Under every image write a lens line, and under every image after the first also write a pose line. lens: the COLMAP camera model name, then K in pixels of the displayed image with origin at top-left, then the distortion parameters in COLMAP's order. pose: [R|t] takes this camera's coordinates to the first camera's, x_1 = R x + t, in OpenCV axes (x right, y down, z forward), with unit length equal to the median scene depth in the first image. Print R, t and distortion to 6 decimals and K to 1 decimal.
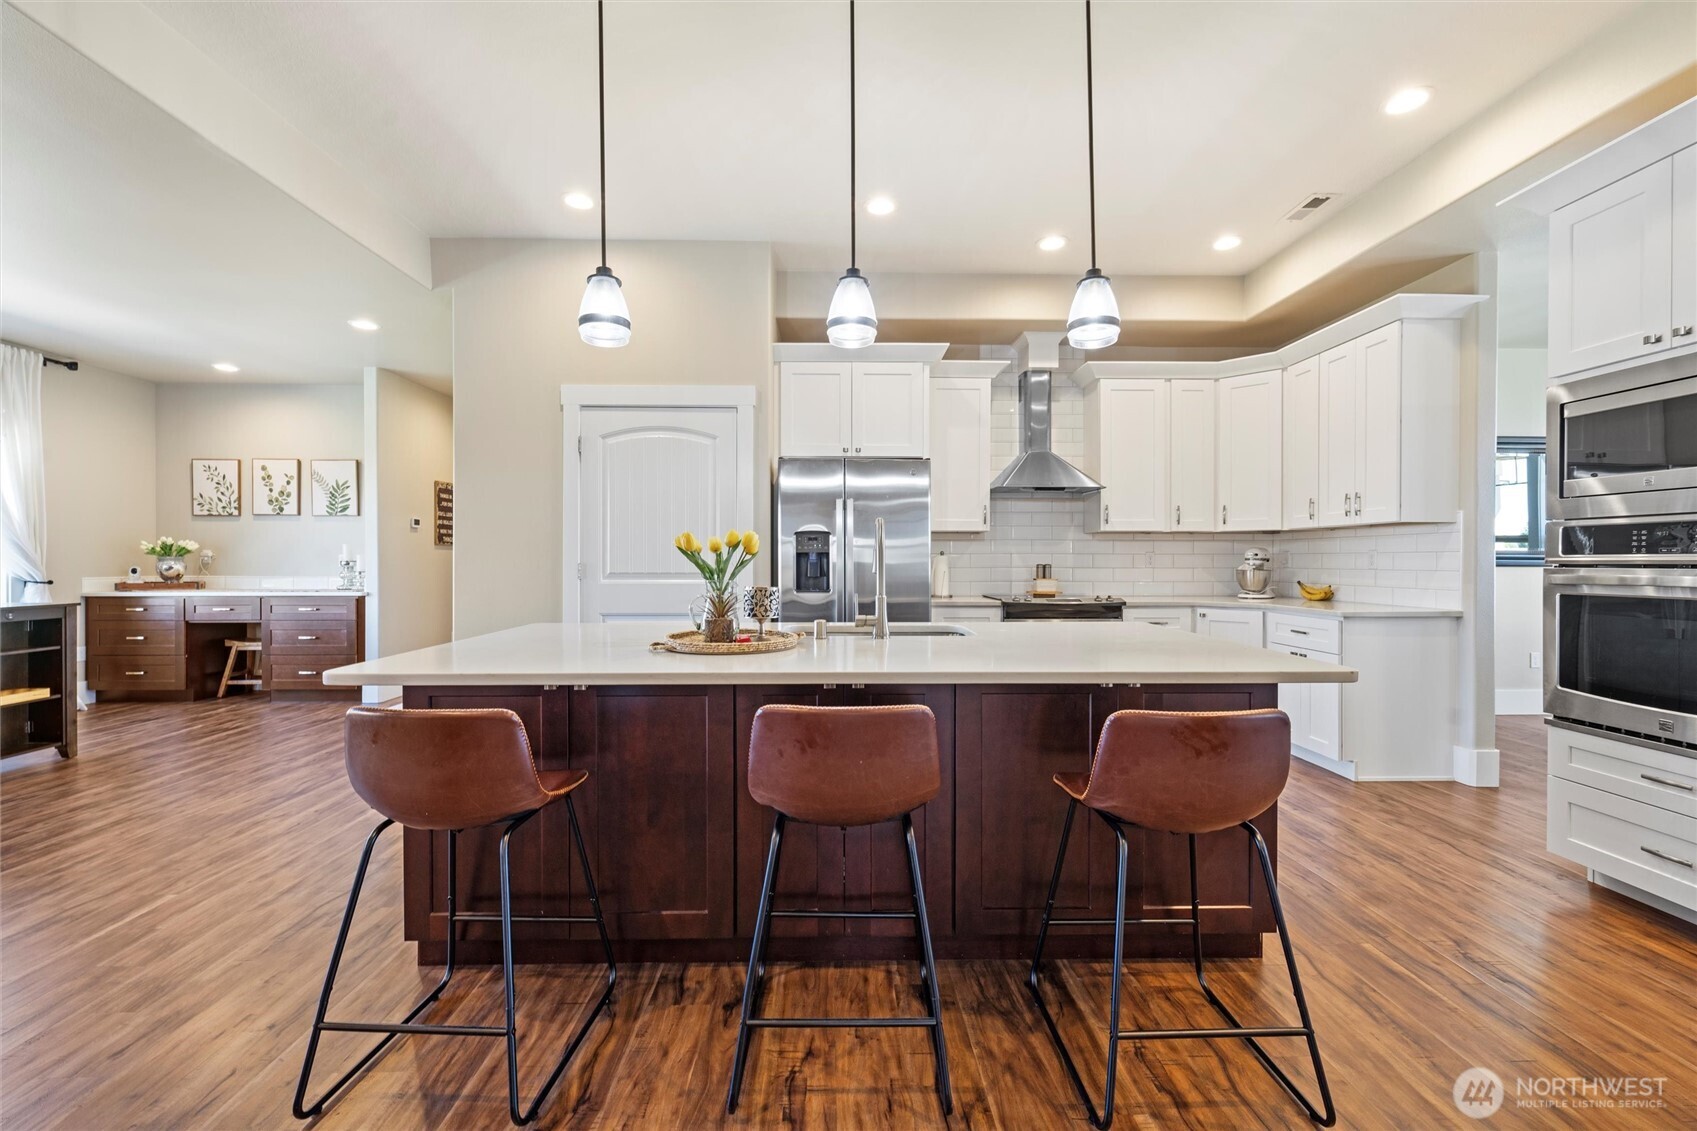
lens RADIAL K [[713.9, 0, 841.9], [0, 713.9, 568.1], [0, 0, 1]] dist [0.001039, -0.000016]
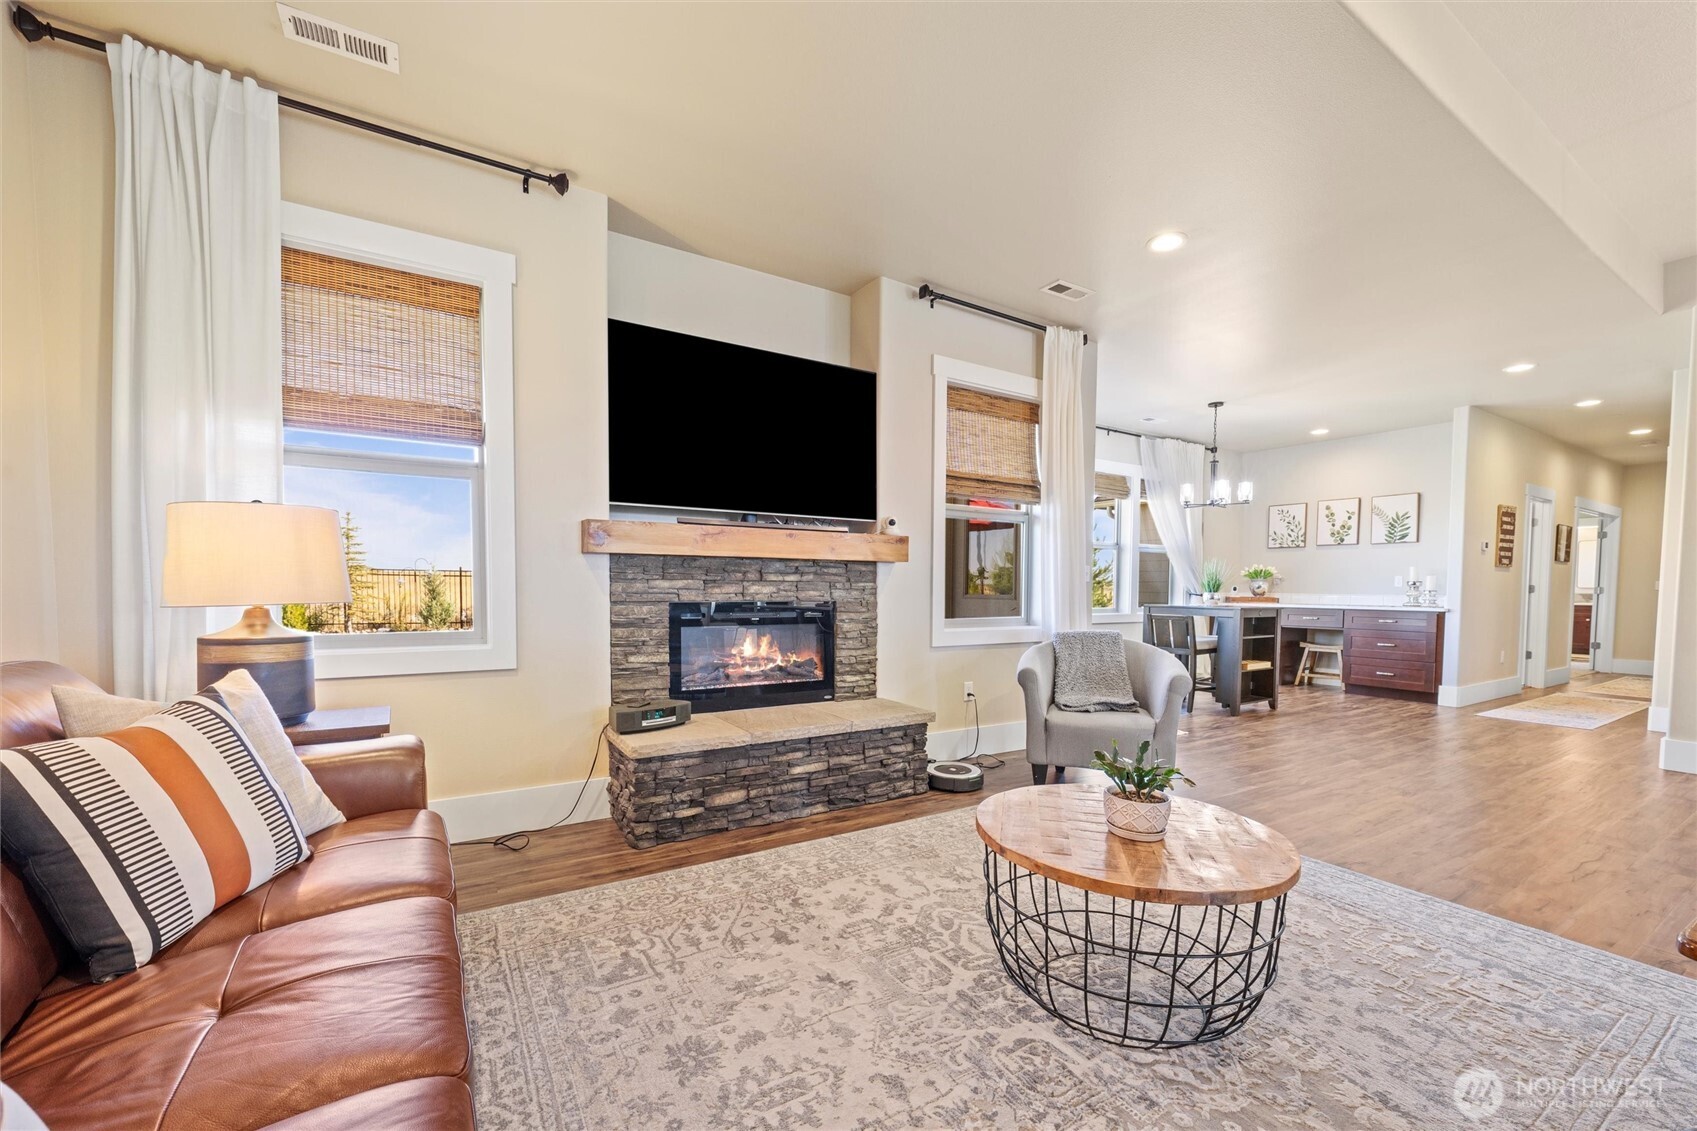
lens RADIAL K [[686.1, 0, 846.0], [0, 686.1, 612.3], [0, 0, 1]] dist [-0.000657, -0.000023]
pose [[0.512291, 0.037135, -0.858008, -0.280290], [-0.018112, 0.999310, 0.032436, 0.027282], [0.858621, -0.001076, 0.512610, -0.476629]]
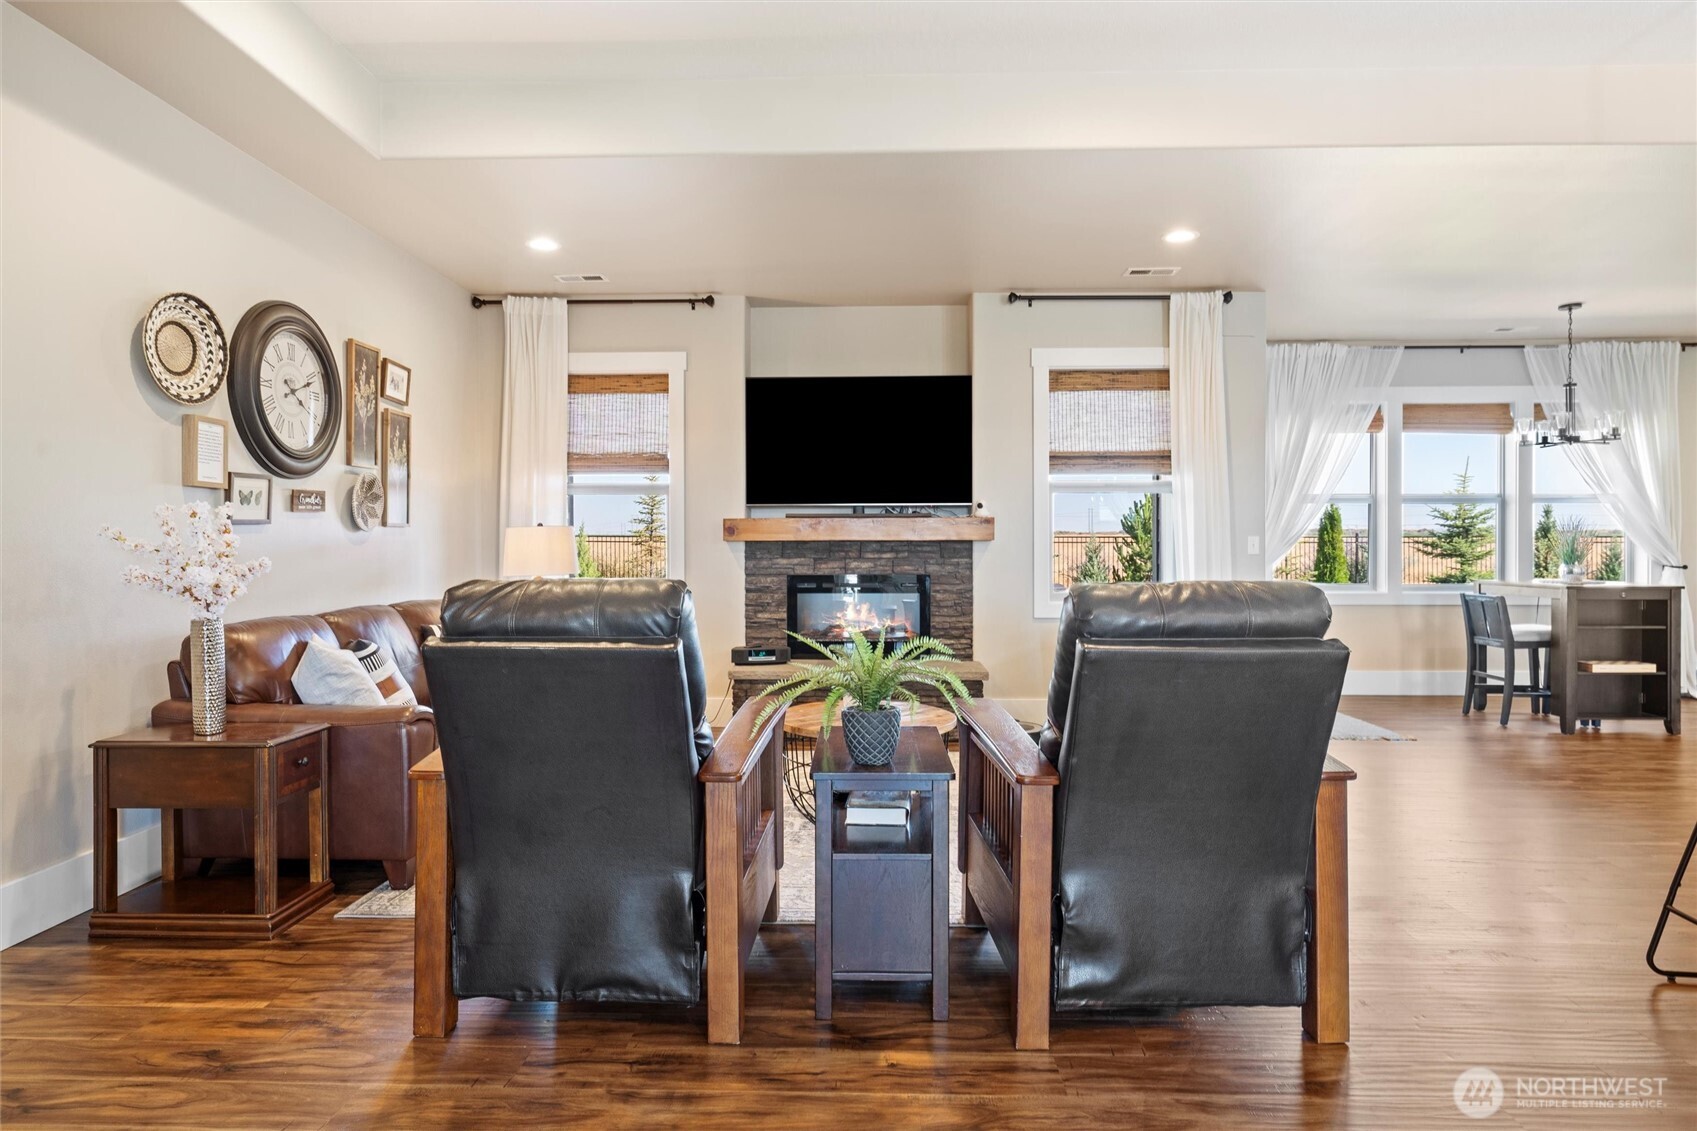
lens RADIAL K [[943.5, 0, 845.0], [0, 943.5, 543.3], [0, 0, 1]] dist [0.000312, 0.001506]
pose [[-0.053774, -0.002856, -0.998549, 0.327246], [-0.009388, 0.999953, -0.002355, 0.001602], [0.998509, 0.009248, -0.053798, -0.122310]]
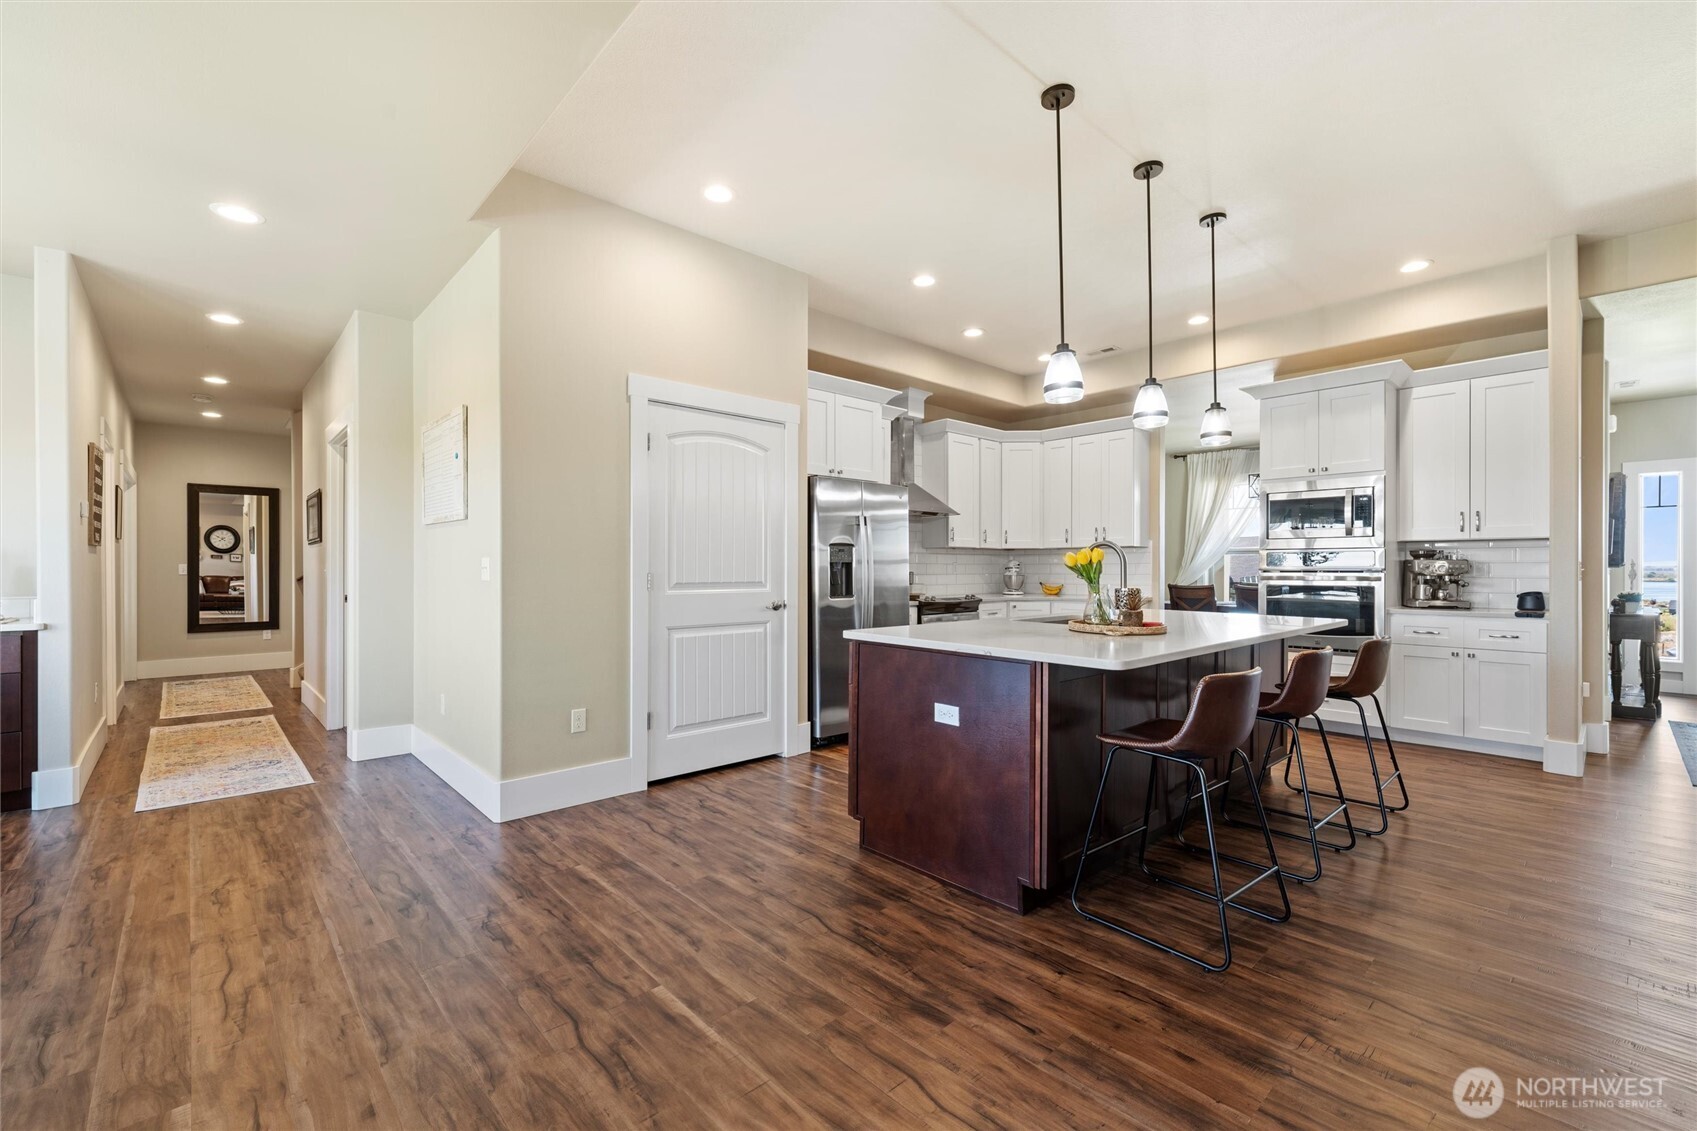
lens RADIAL K [[713.9, 0, 846.2], [0, 713.9, 574.7], [0, 0, 1]] dist [0.001039, -0.000016]
pose [[0.750254, -0.006376, 0.661119, -0.705734], [0.007485, 0.999971, 0.001150, -0.003010], [-0.661108, 0.004086, 0.750280, 0.138695]]
